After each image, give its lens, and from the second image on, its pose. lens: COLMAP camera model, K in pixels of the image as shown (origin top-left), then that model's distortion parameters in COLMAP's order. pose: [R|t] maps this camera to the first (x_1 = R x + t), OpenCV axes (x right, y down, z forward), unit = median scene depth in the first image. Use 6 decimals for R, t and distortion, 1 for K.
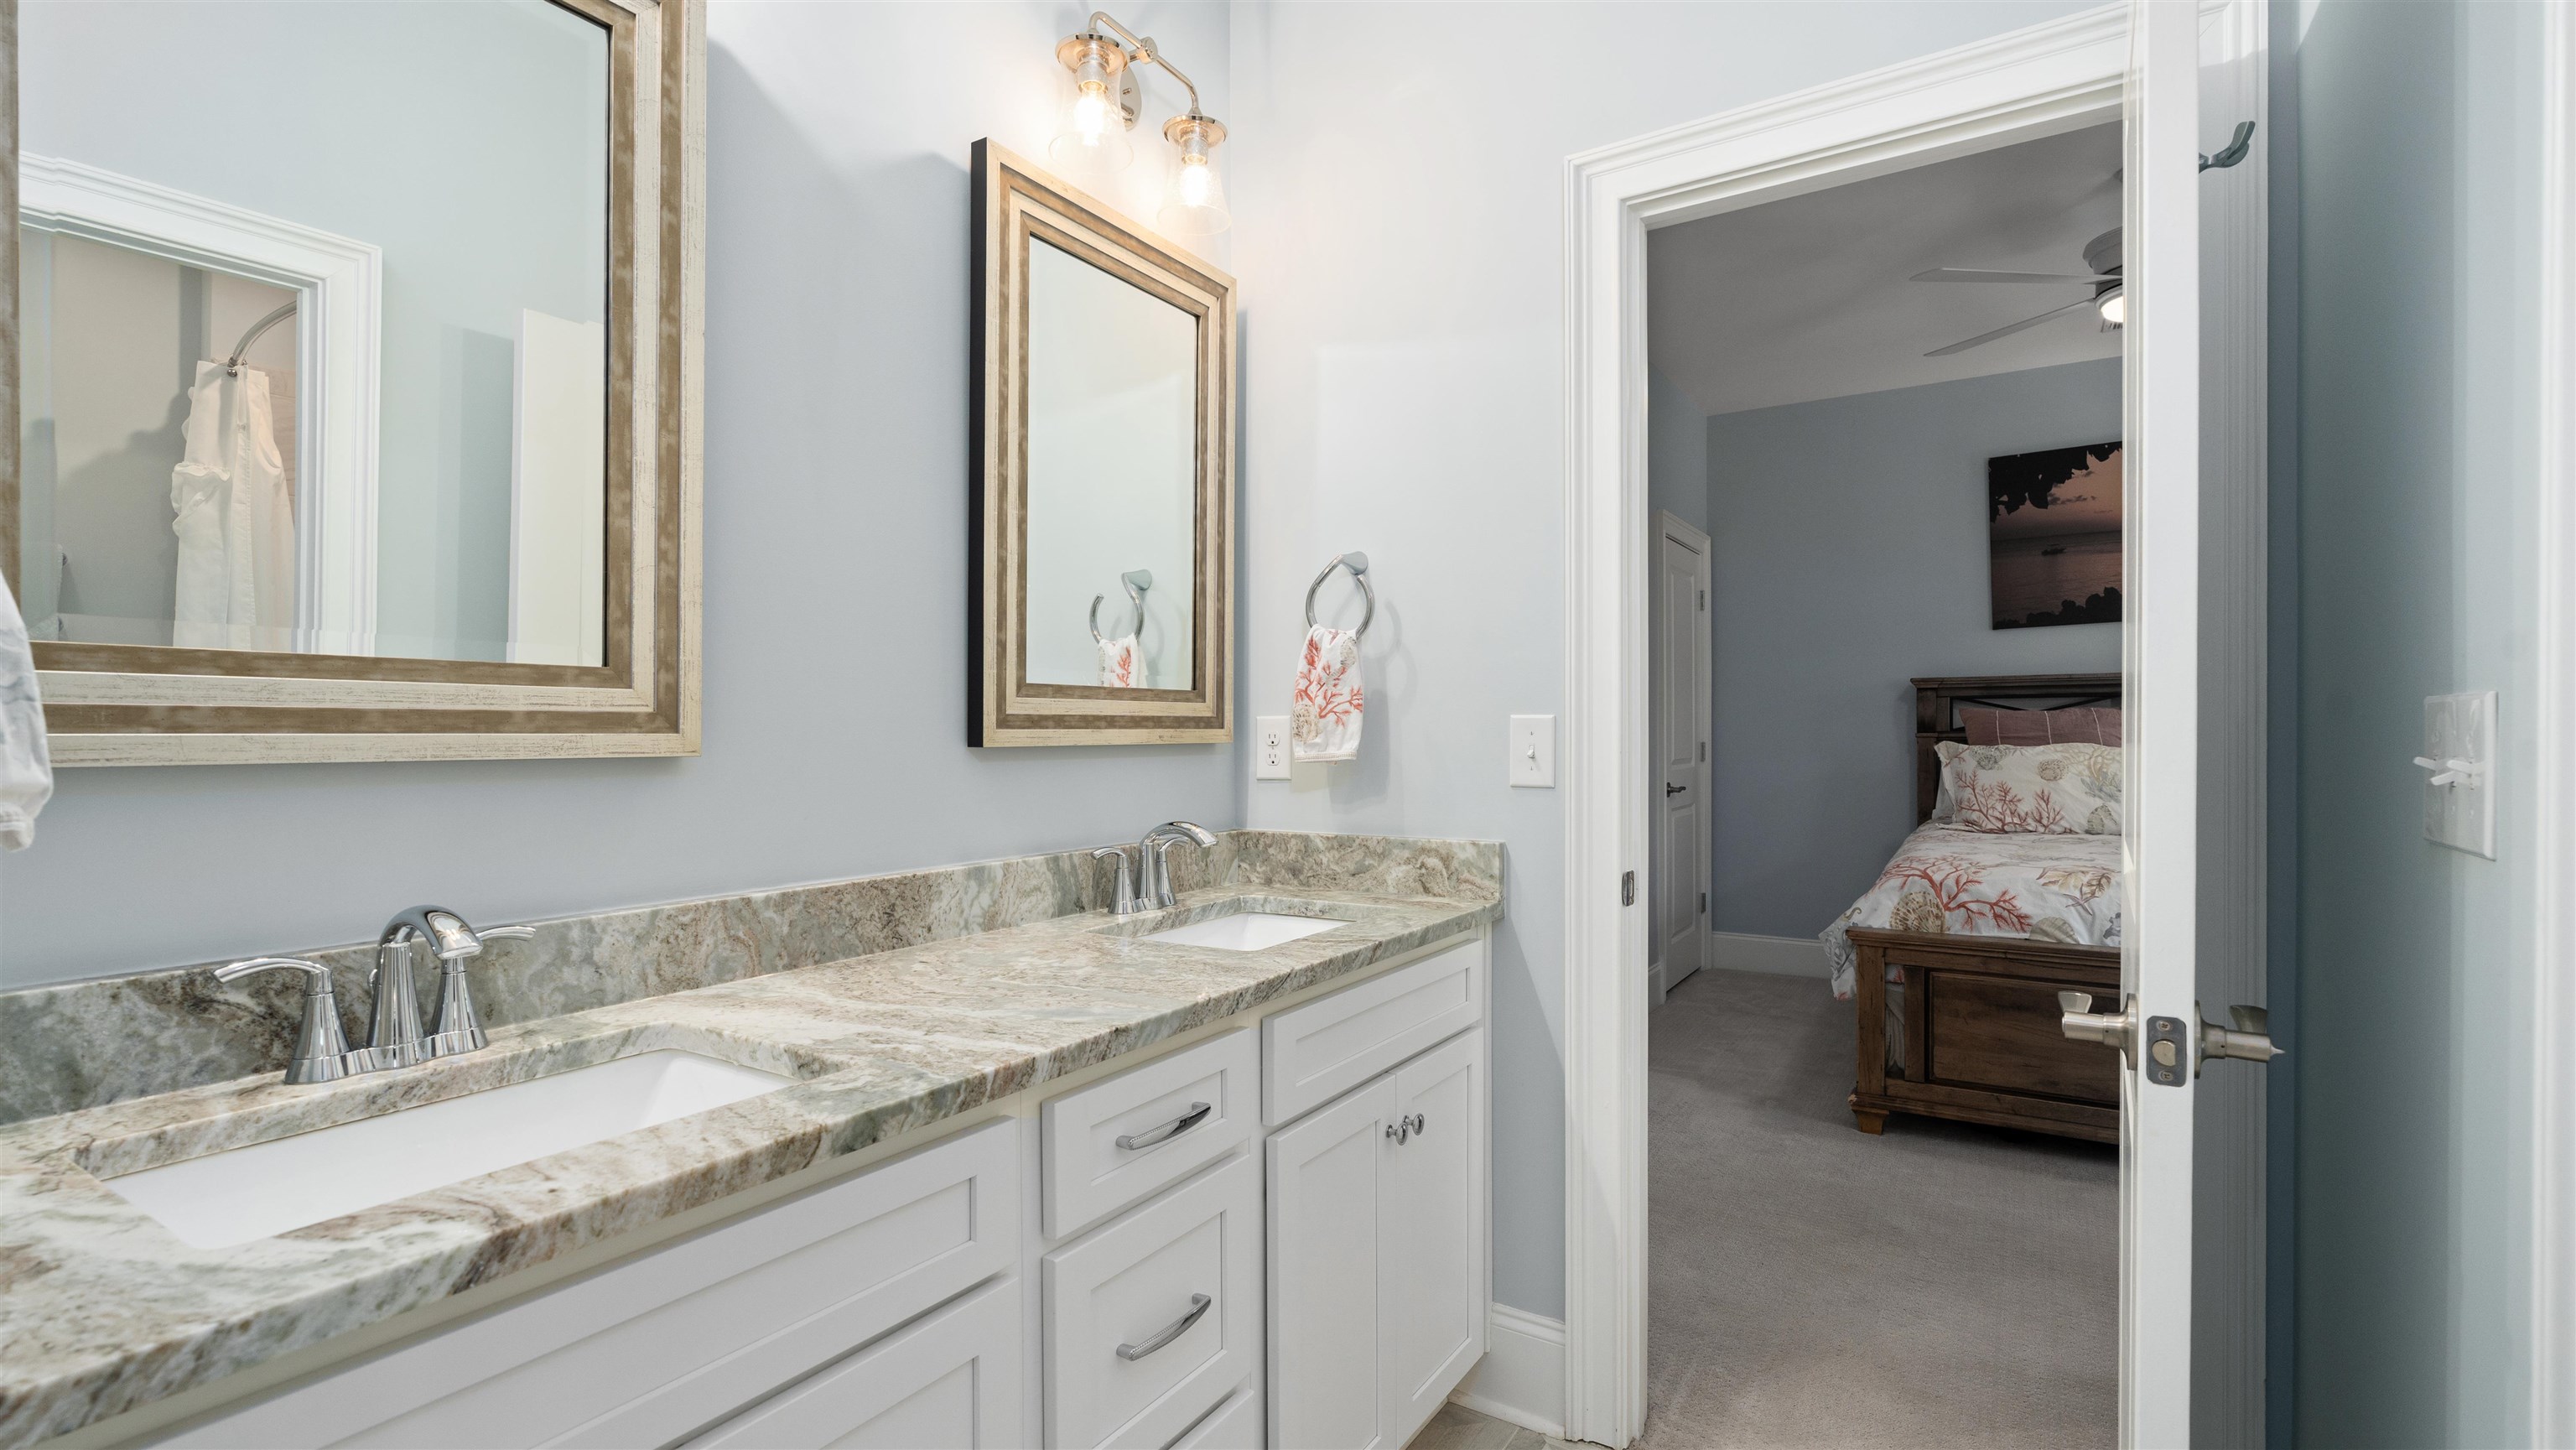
lens RADIAL K [[1175.3, 0, 1279.9], [0, 1175.3, 717.1], [0, 0, 1]] dist [-0.001671, -0.000104]
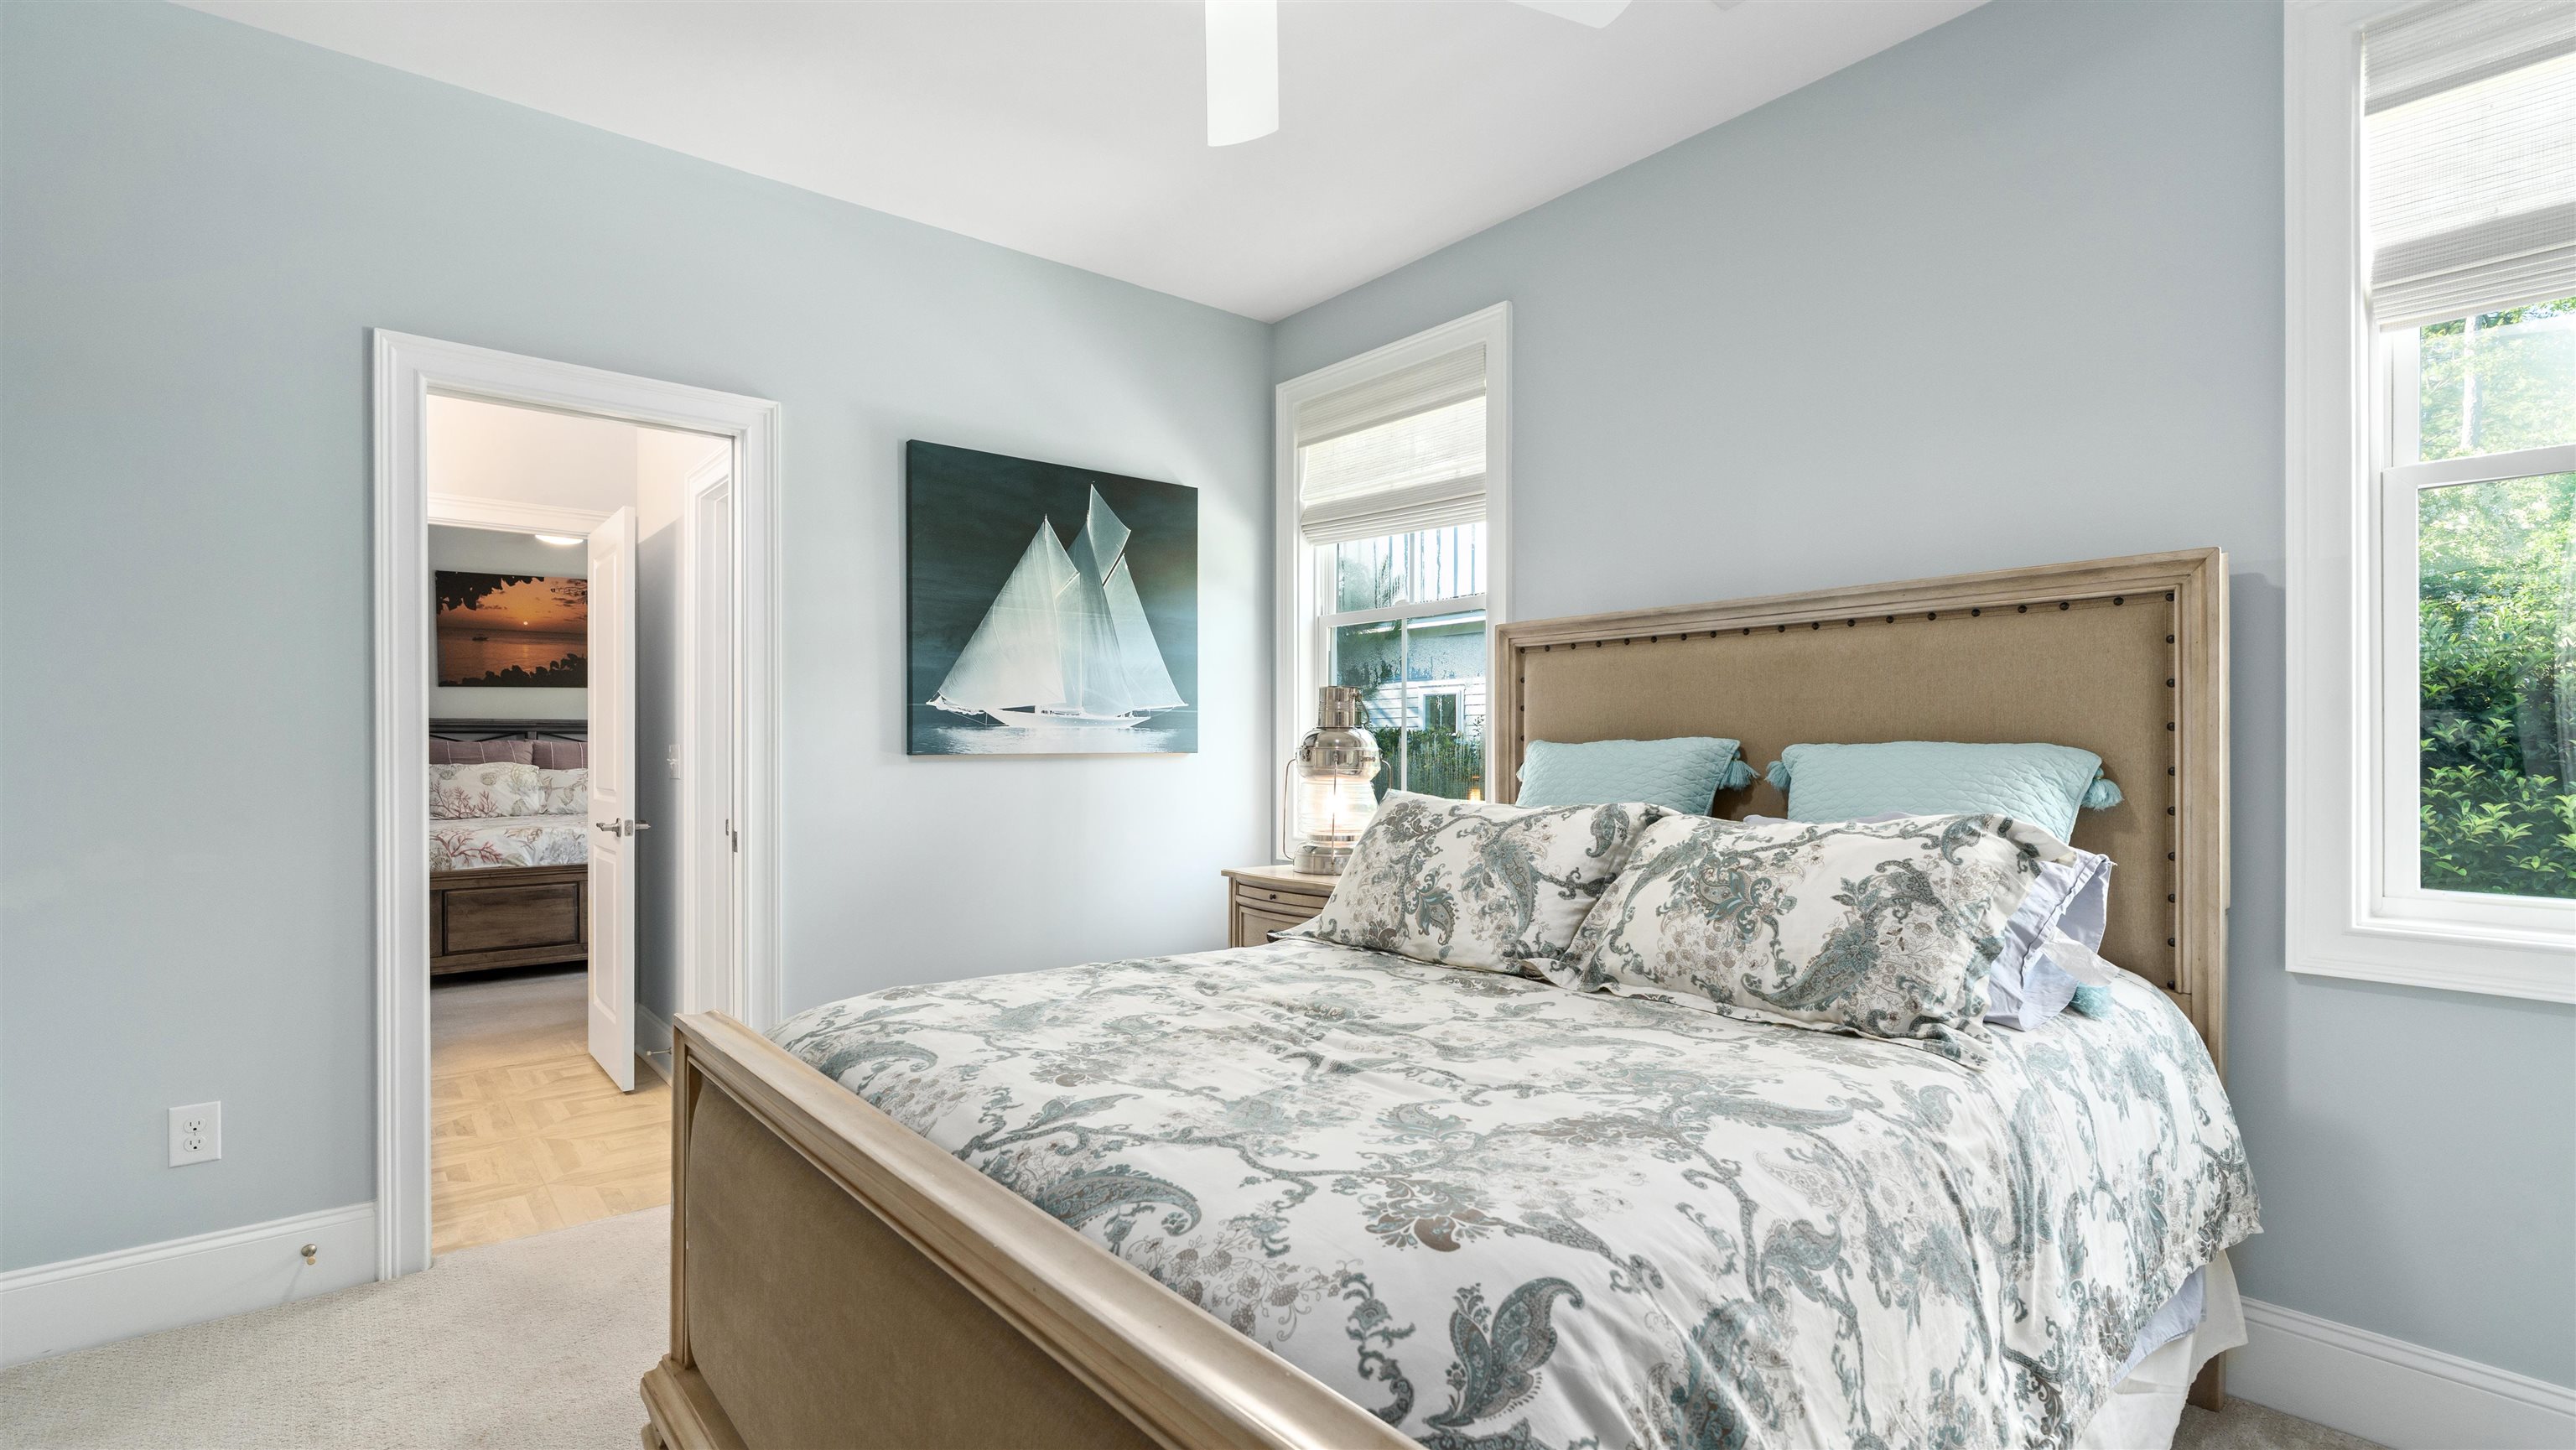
lens RADIAL K [[1148.6, 0, 1240.0], [0, 1148.6, 758.2], [0, 0, 1]] dist [0.019360, 0.000000]
pose [[0.331551, -0.002338, 0.943434, -0.514814], [-0.006603, 0.999967, 0.004798, 0.002124], [-0.943414, -0.007820, 0.331525, -0.516961]]
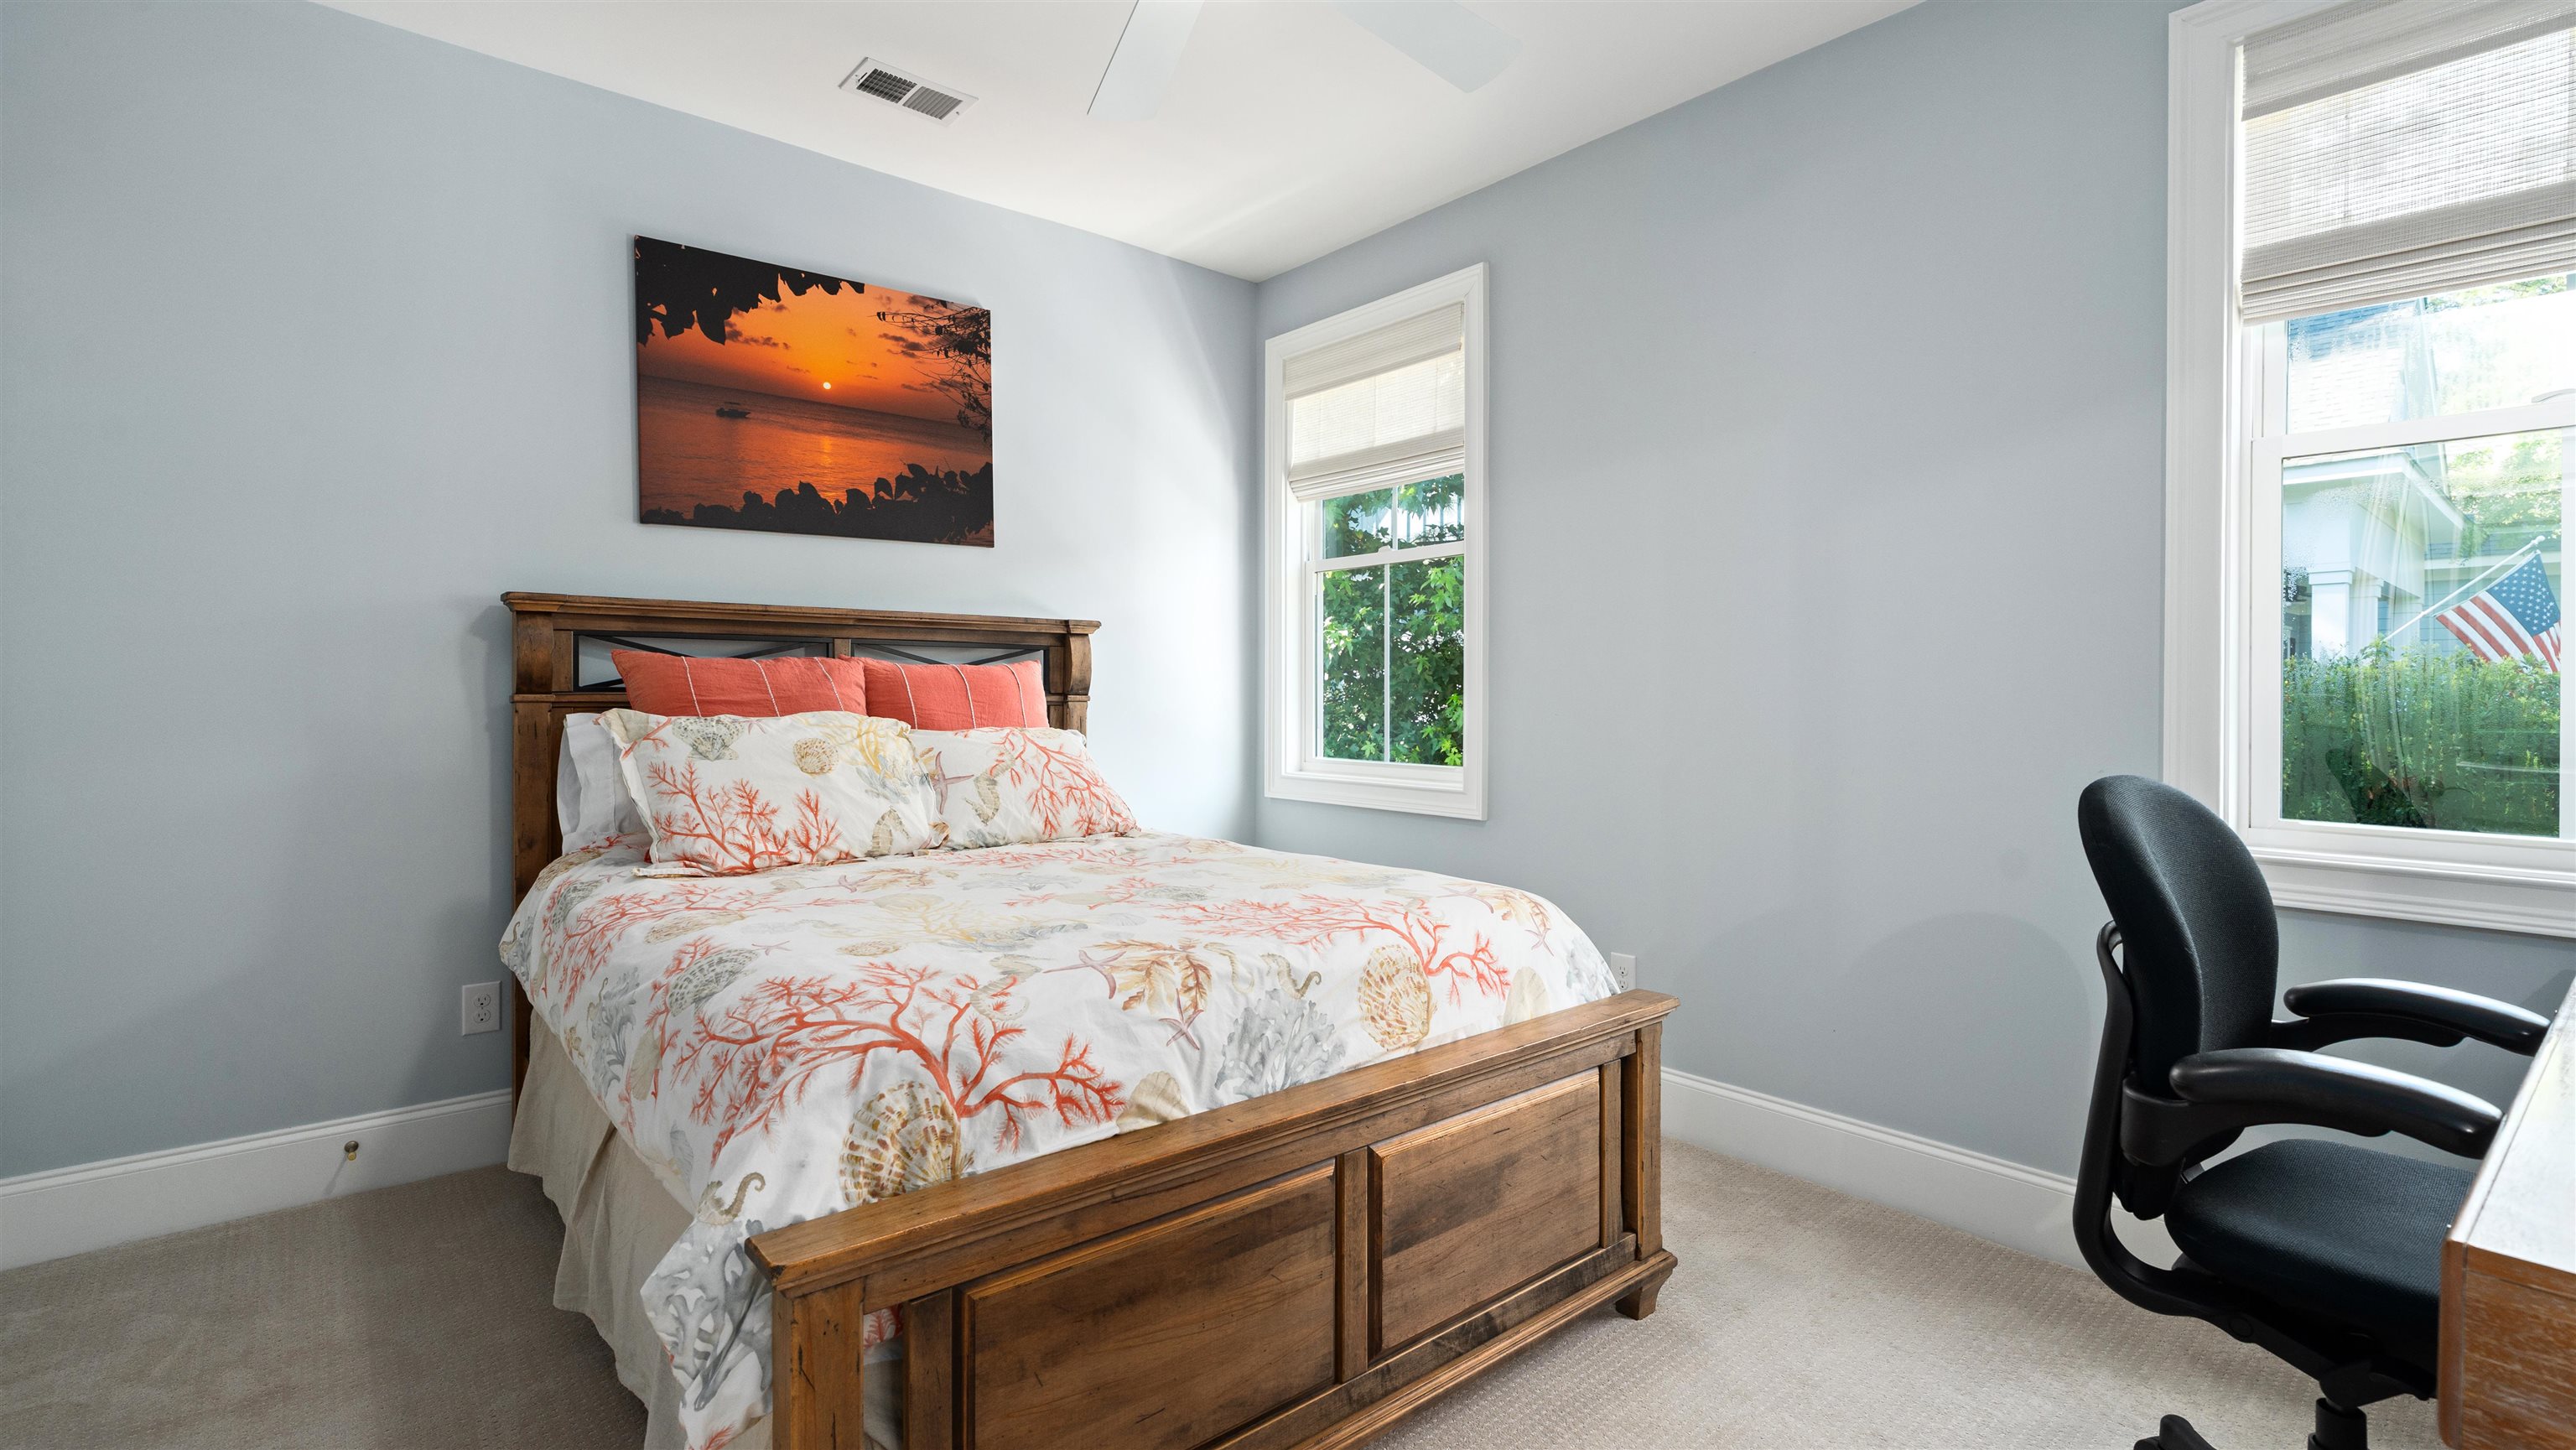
lens RADIAL K [[1159.0, 0, 1283.4], [0, 1159.0, 703.8], [0, 0, 1]] dist [-0.002455, -0.000035]
pose [[0.293335, 0.003018, 0.956005, 0.163404], [-0.017159, 0.999851, 0.002108, 0.012925], [-0.955856, -0.017023, 0.293343, 0.601809]]
